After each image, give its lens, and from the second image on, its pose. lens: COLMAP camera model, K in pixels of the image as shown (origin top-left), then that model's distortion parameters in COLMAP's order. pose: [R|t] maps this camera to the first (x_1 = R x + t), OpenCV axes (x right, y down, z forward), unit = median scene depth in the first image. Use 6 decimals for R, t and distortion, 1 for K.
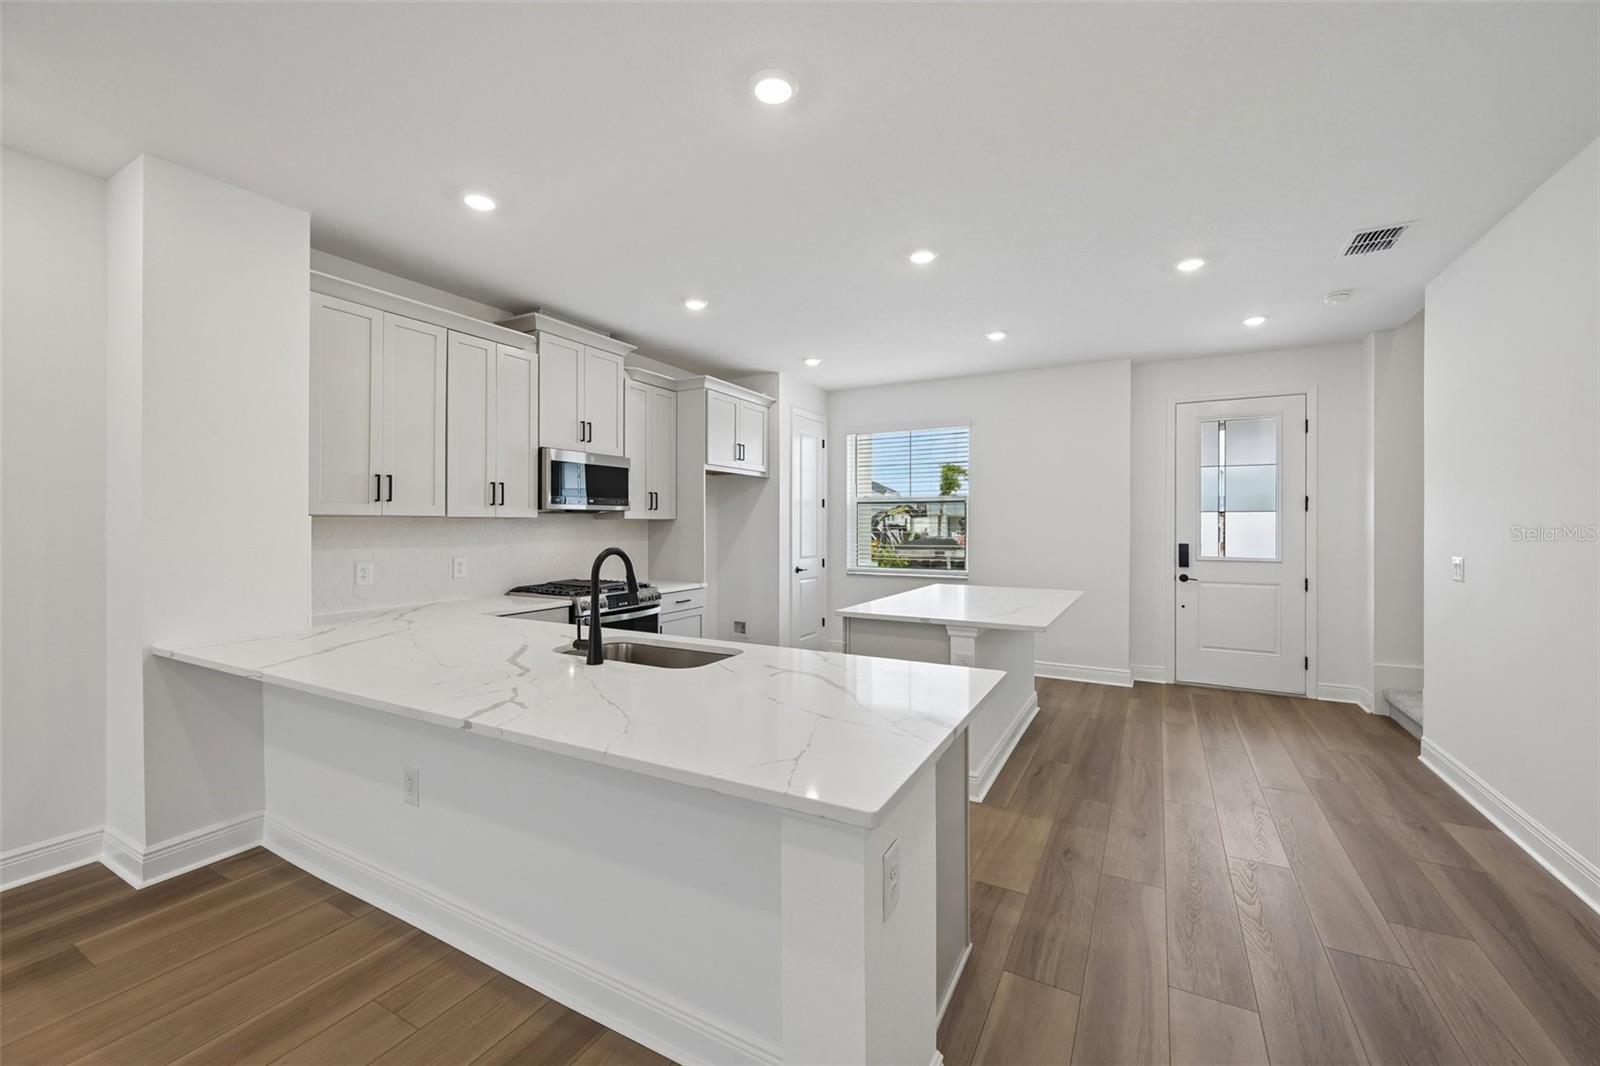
lens RADIAL K [[645.3, 0, 798.9], [0, 645.3, 519.0], [0, 0, 1]] dist [-0.001036, -0.000189]
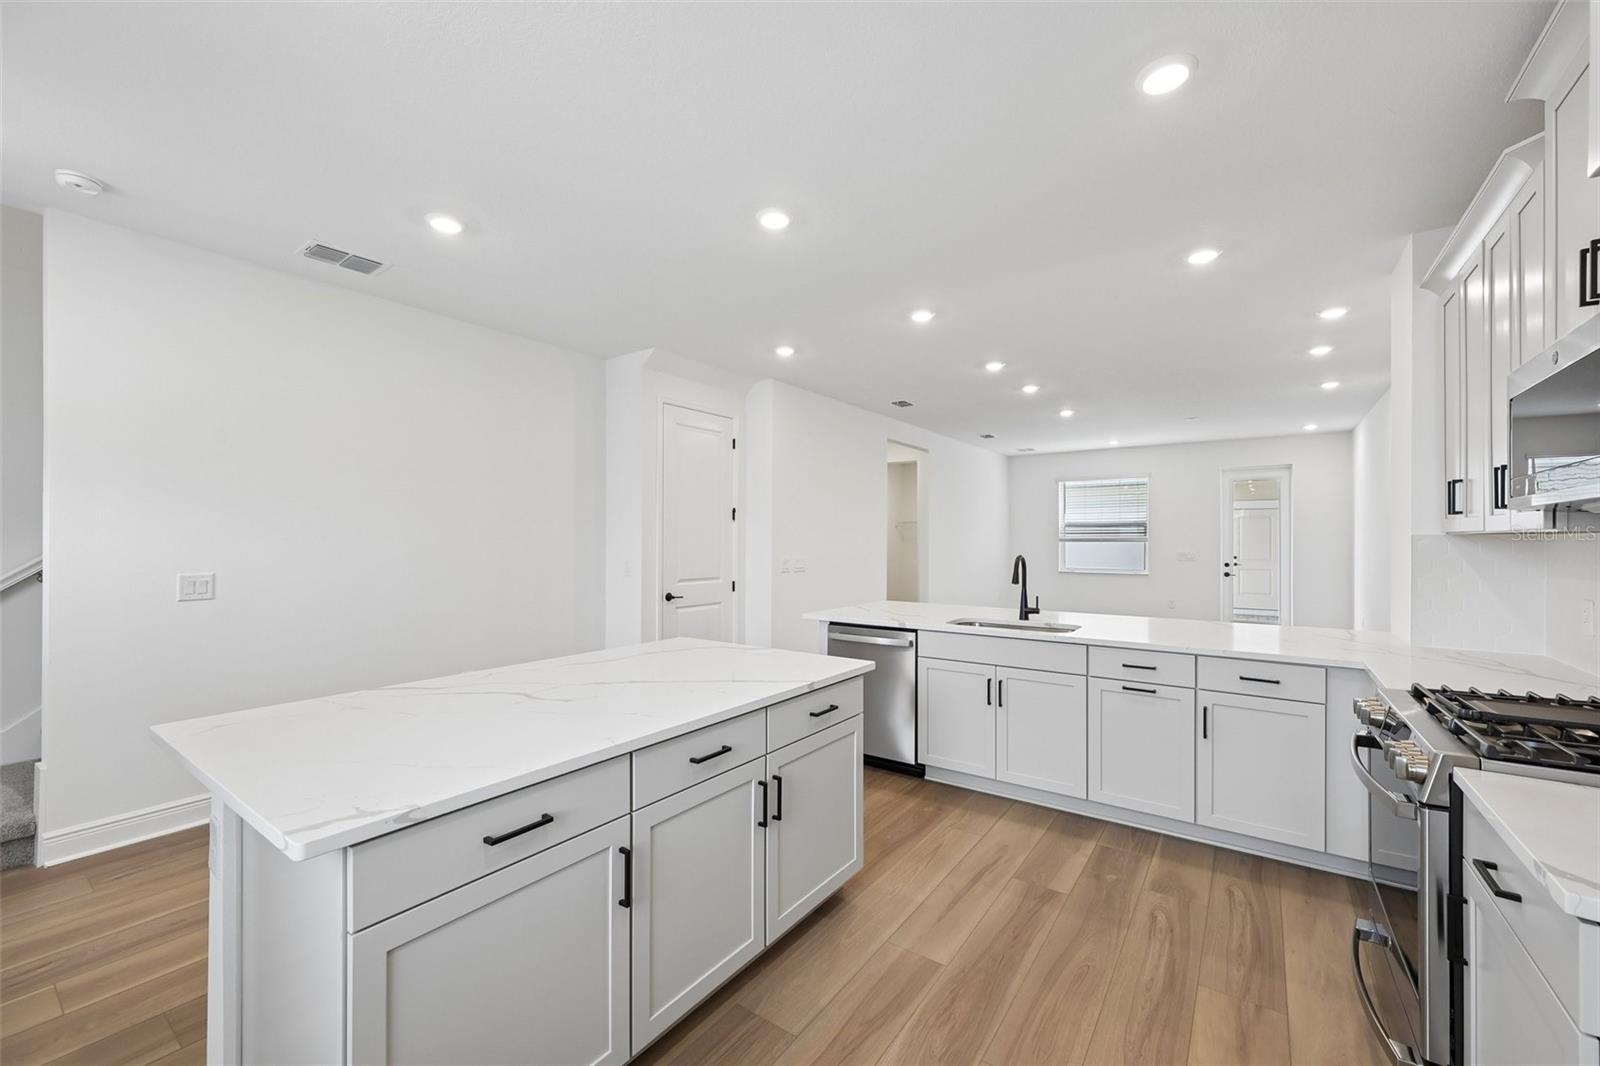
lens RADIAL K [[640.8, 0, 798.2], [0, 640.8, 535.2], [0, 0, 1]] dist [-0.001147, -0.000113]
pose [[-0.993348, -0.002914, 0.115116, 0.046792], [-0.004432, 0.999907, -0.012931, 0.009013], [-0.115067, -0.013355, -0.993268, 1.344388]]
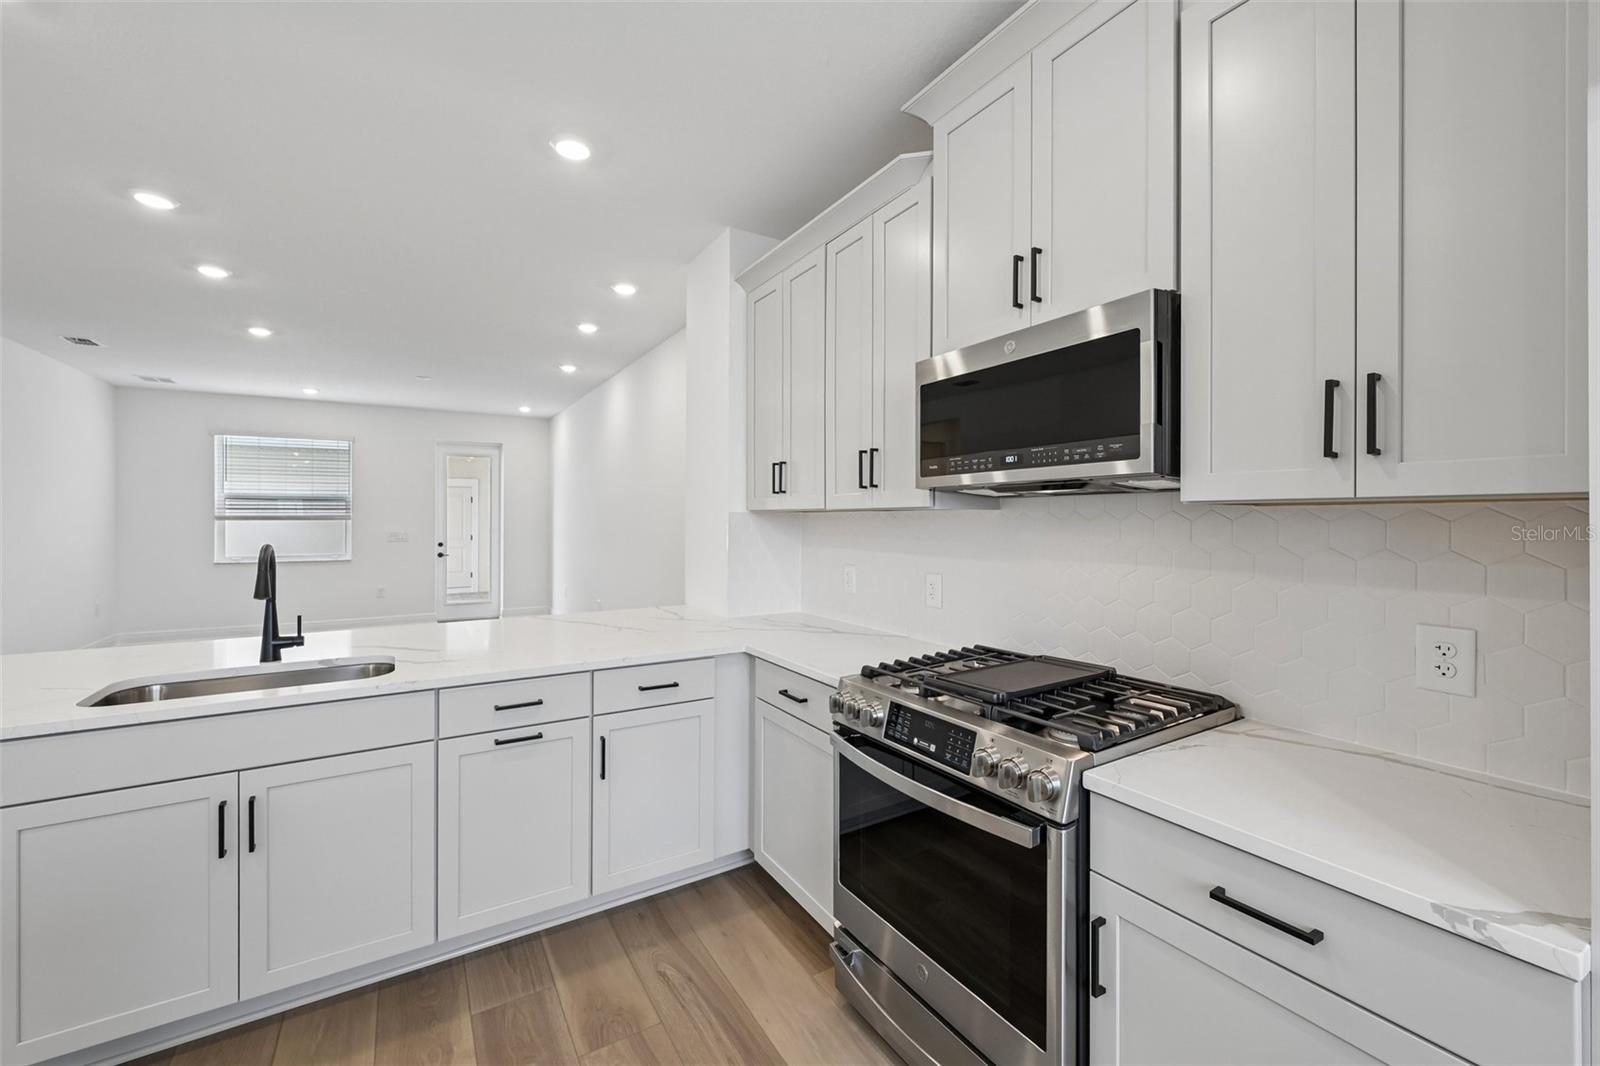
lens RADIAL K [[645.3, 0, 798.9], [0, 645.3, 519.0], [0, 0, 1]] dist [-0.001036, -0.000189]
pose [[-0.494362, -0.002894, -0.869251, 0.066465], [0.003298, 0.999981, -0.005204, 0.008547], [0.869250, -0.005439, -0.494343, 1.040954]]
